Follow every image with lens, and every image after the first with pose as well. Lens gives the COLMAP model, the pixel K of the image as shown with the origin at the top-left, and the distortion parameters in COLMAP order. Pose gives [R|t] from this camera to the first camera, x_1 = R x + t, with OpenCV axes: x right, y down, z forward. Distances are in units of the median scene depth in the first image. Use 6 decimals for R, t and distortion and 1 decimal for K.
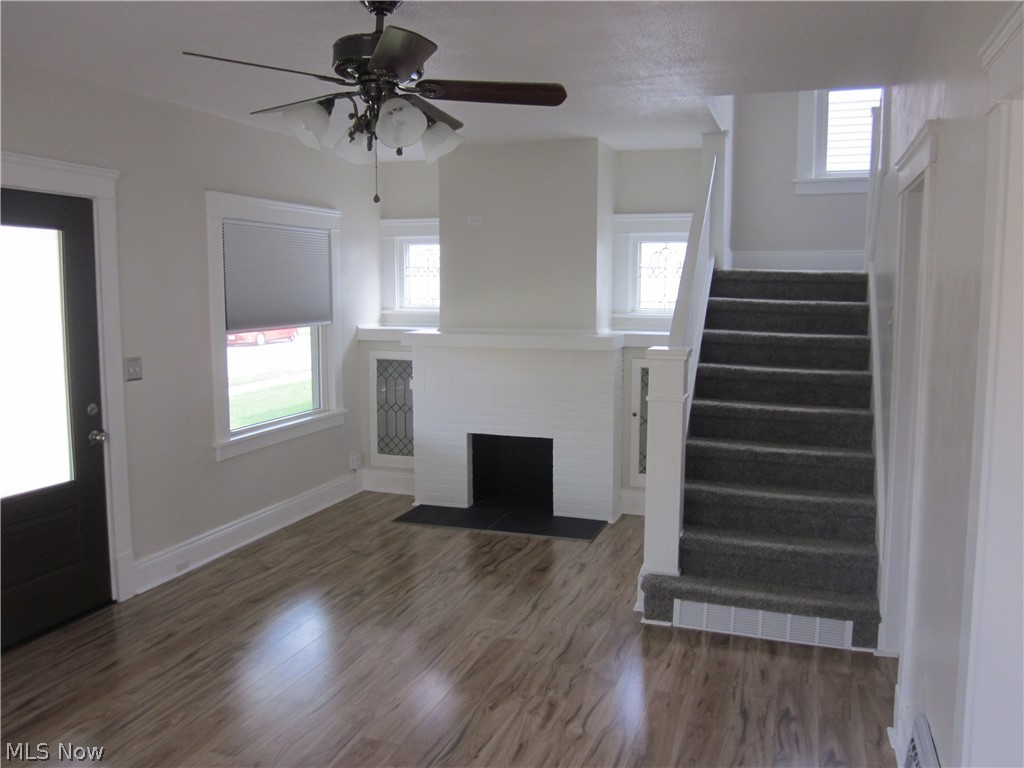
lens RADIAL K [[848.0, 0, 565.5], [0, 848.0, 379.1], [0, 0, 1]] dist [-0.042011, 0.004906]
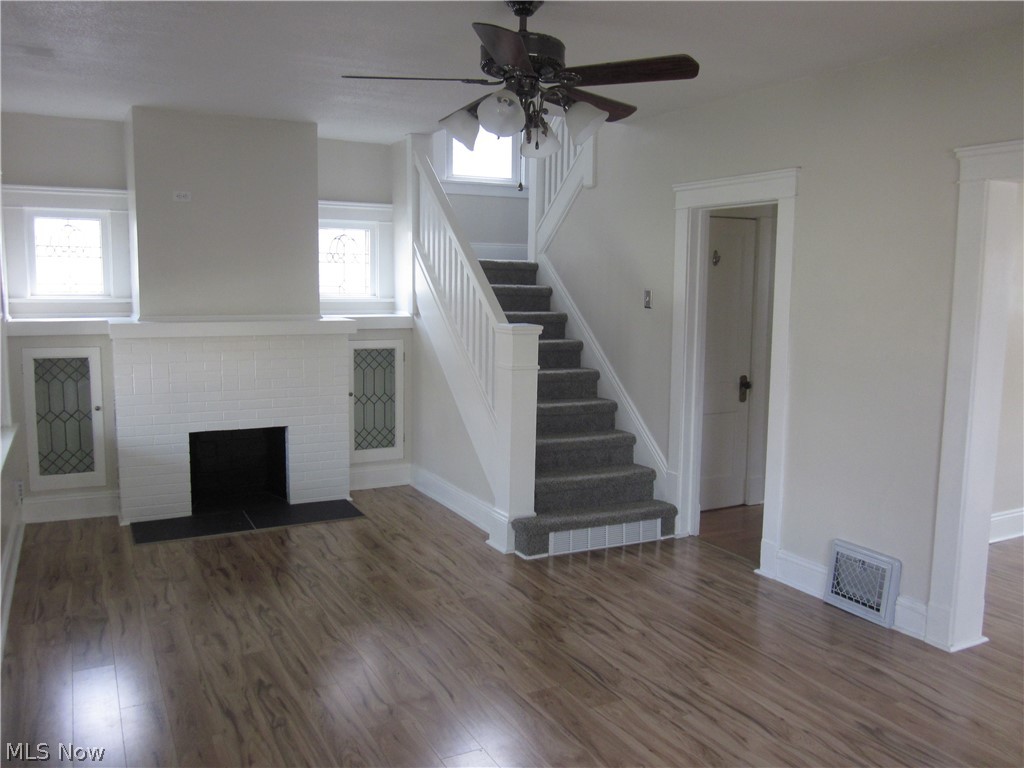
lens RADIAL K [[848.0, 0, 484.5], [0, 848.0, 384.0], [0, 0, 1]] dist [-0.042011, 0.004906]
pose [[0.705764, -0.083683, 0.703487, -0.615443], [0.066184, 0.996445, 0.052133, -0.016496], [-0.705348, 0.009766, 0.708794, 0.166621]]
